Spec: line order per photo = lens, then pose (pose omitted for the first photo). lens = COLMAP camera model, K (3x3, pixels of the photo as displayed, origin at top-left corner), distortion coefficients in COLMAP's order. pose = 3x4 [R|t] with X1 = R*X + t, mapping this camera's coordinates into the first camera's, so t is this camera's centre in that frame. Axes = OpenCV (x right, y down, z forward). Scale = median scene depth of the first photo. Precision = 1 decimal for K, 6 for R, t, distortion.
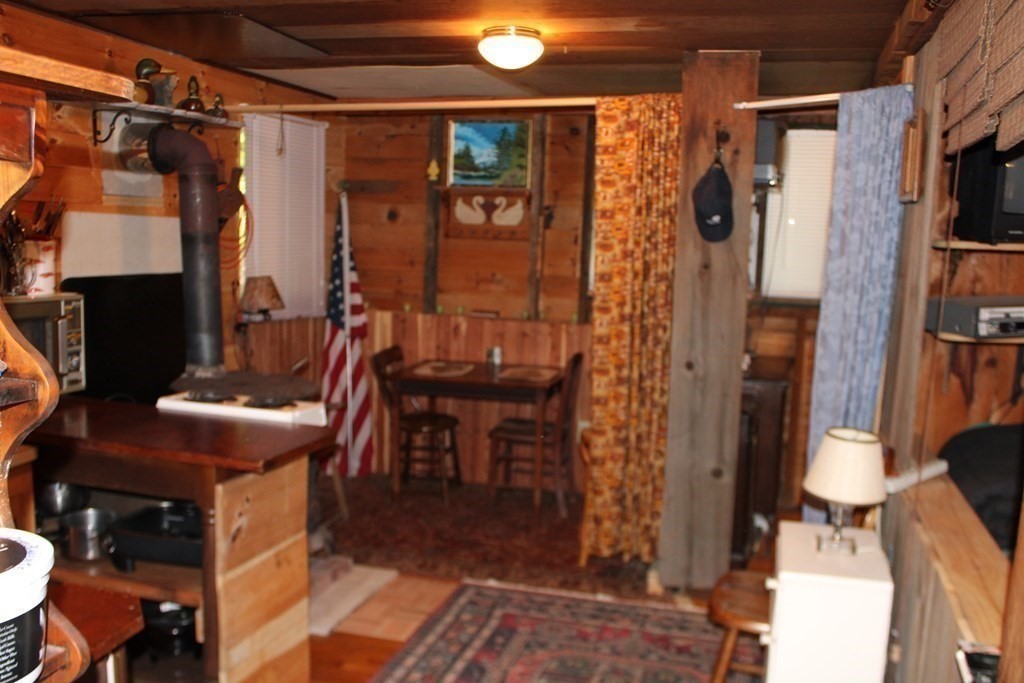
lens RADIAL K [[981.5, 0, 512.0], [0, 981.5, 341.5], [0, 0, 1]] dist [0.054300, 0.006875]
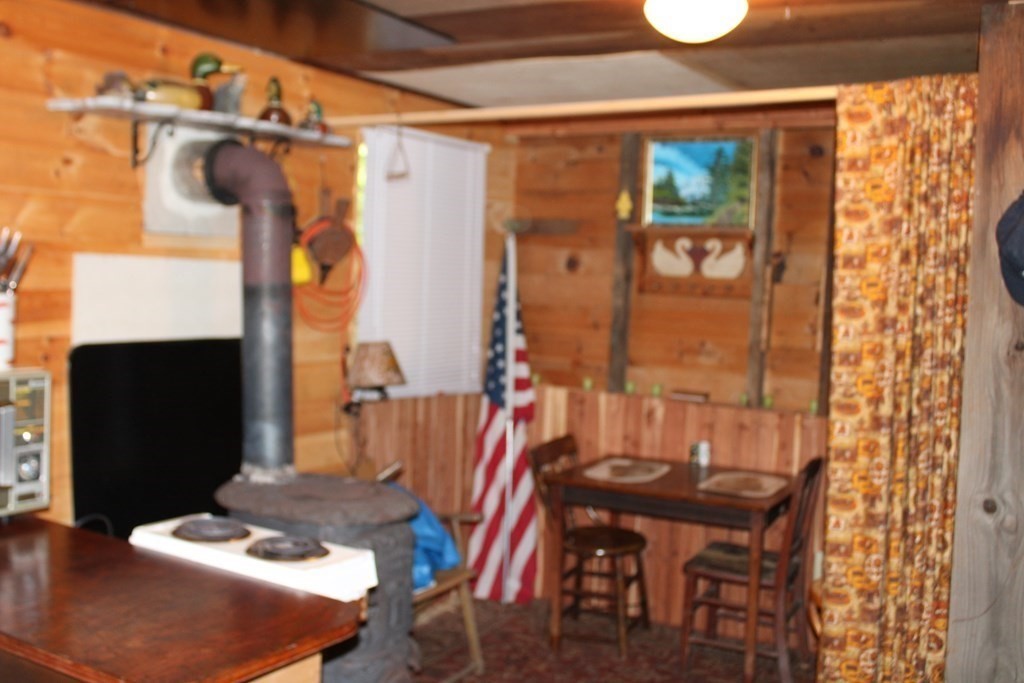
lens RADIAL K [[1028.5, 0, 510.6], [0, 1028.5, 317.5], [0, 0, 1]] dist [-0.094848, 0.205740]
pose [[0.968584, 0.019536, -0.247919, 0.039374], [-0.039072, 0.996483, -0.074123, -0.029829], [0.245599, 0.081481, 0.965941, 0.260448]]
